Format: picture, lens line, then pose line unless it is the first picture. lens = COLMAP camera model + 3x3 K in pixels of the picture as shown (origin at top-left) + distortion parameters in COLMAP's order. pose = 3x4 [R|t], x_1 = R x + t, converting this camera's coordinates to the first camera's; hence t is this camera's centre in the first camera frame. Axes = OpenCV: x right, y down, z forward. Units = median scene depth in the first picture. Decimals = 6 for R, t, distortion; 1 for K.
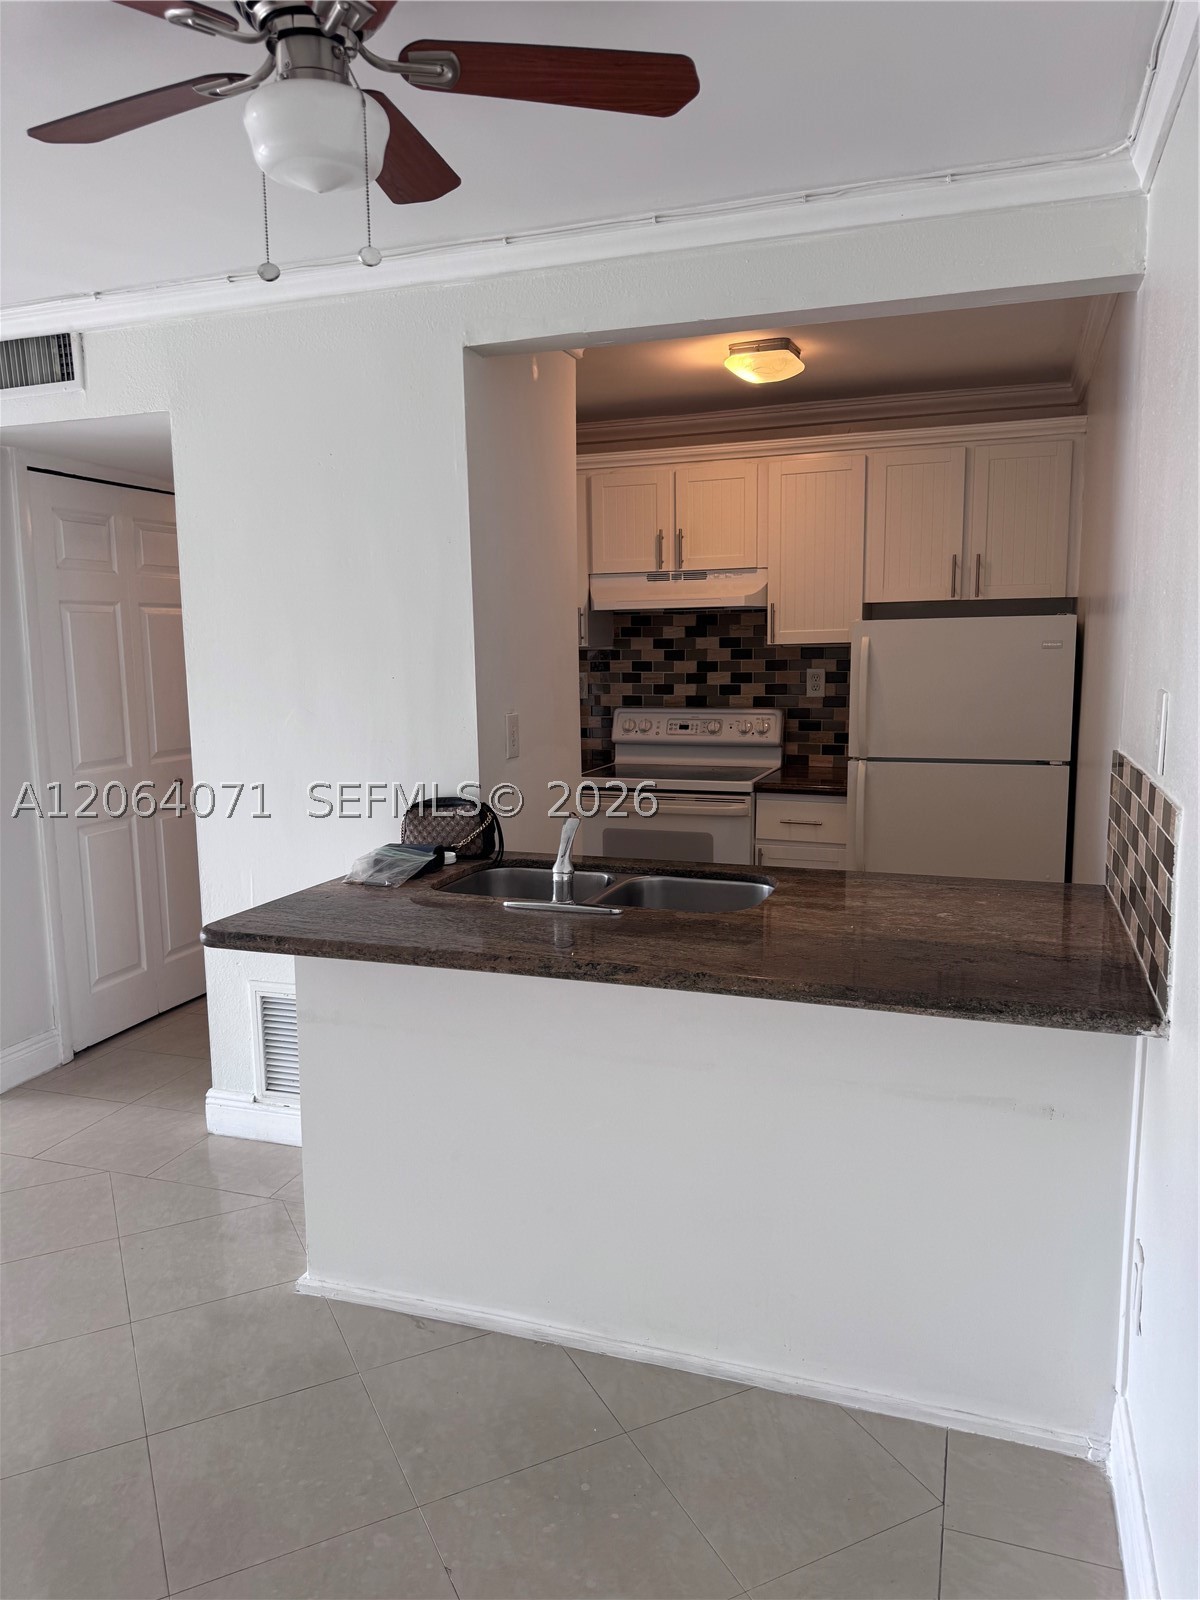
lens RADIAL K [[1113.9, 0, 600.0], [0, 1113.9, 800.0], [0, 0, 1]] dist [0.123618, -0.165348]
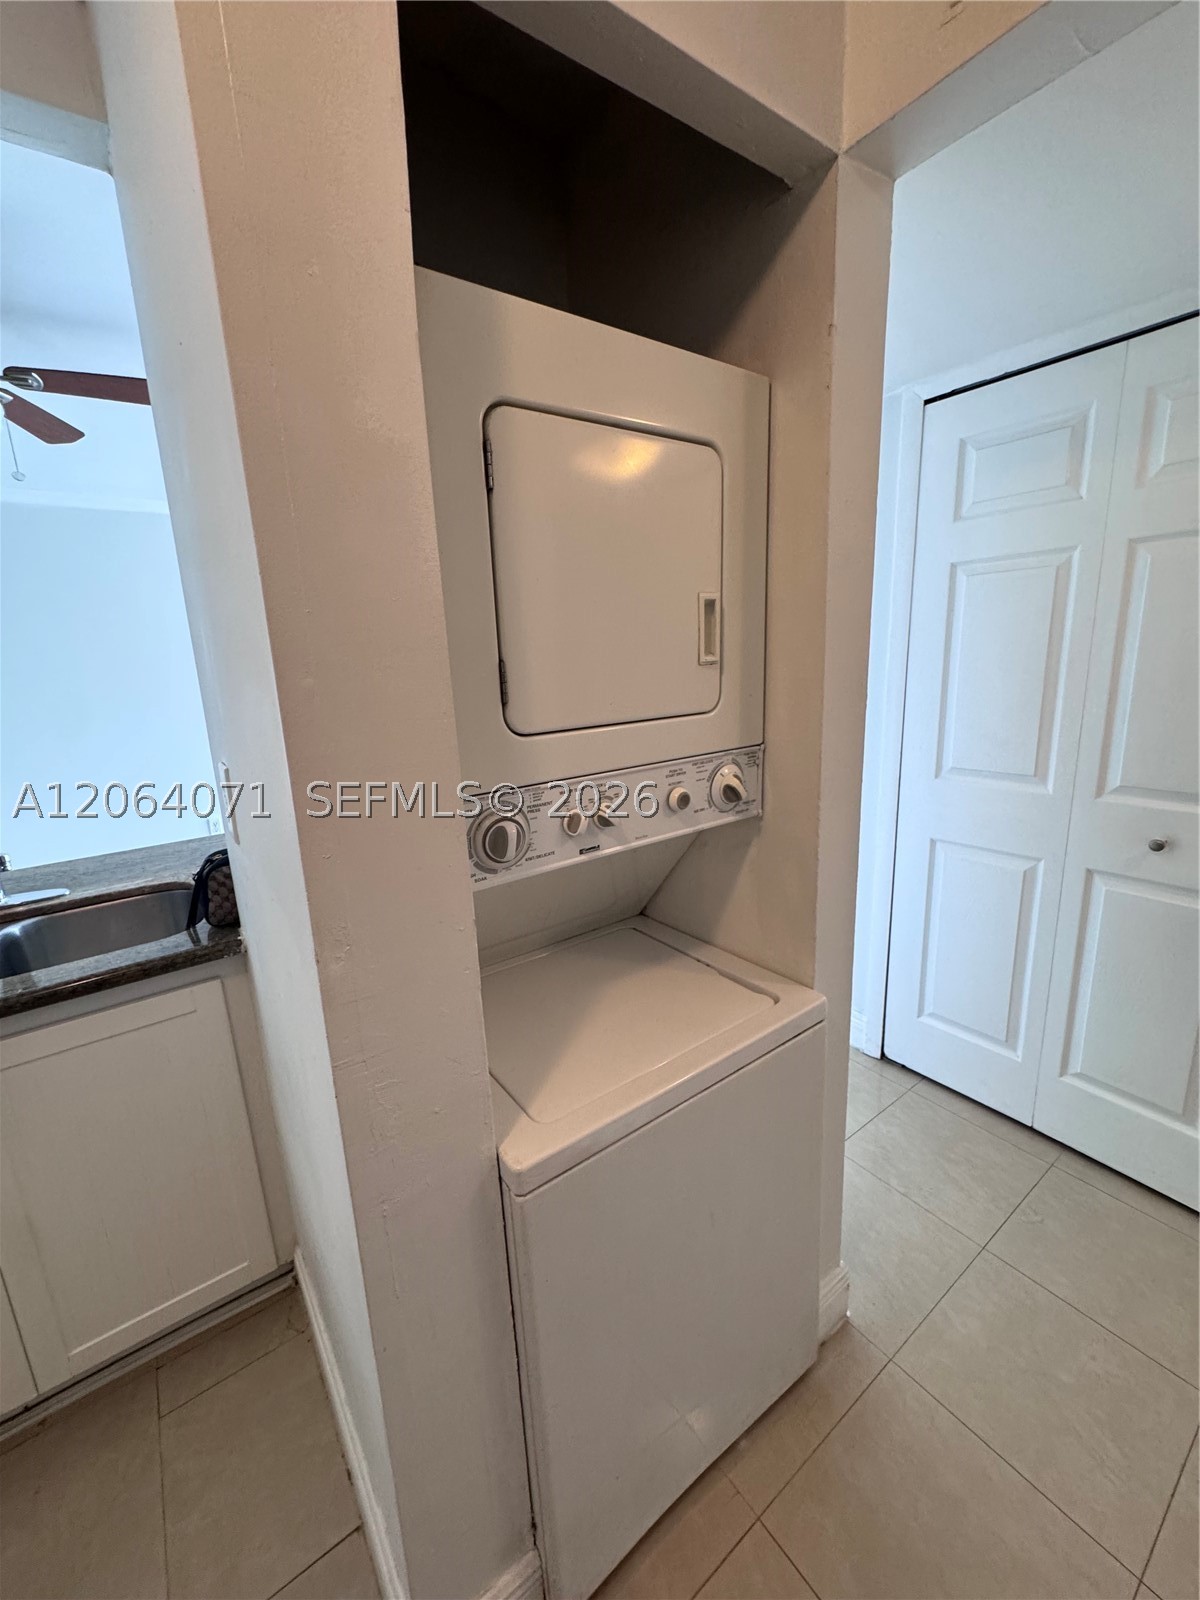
lens RADIAL K [[640.3, 0, 600.0], [0, 640.3, 800.0], [0, 0, 1]] dist [-0.002932, 0.000107]
pose [[-0.566529, 0.220665, -0.793947, 0.069031], [-0.064001, 0.948786, 0.309369, -0.165873], [0.821552, 0.226080, -0.523392, 1.258469]]
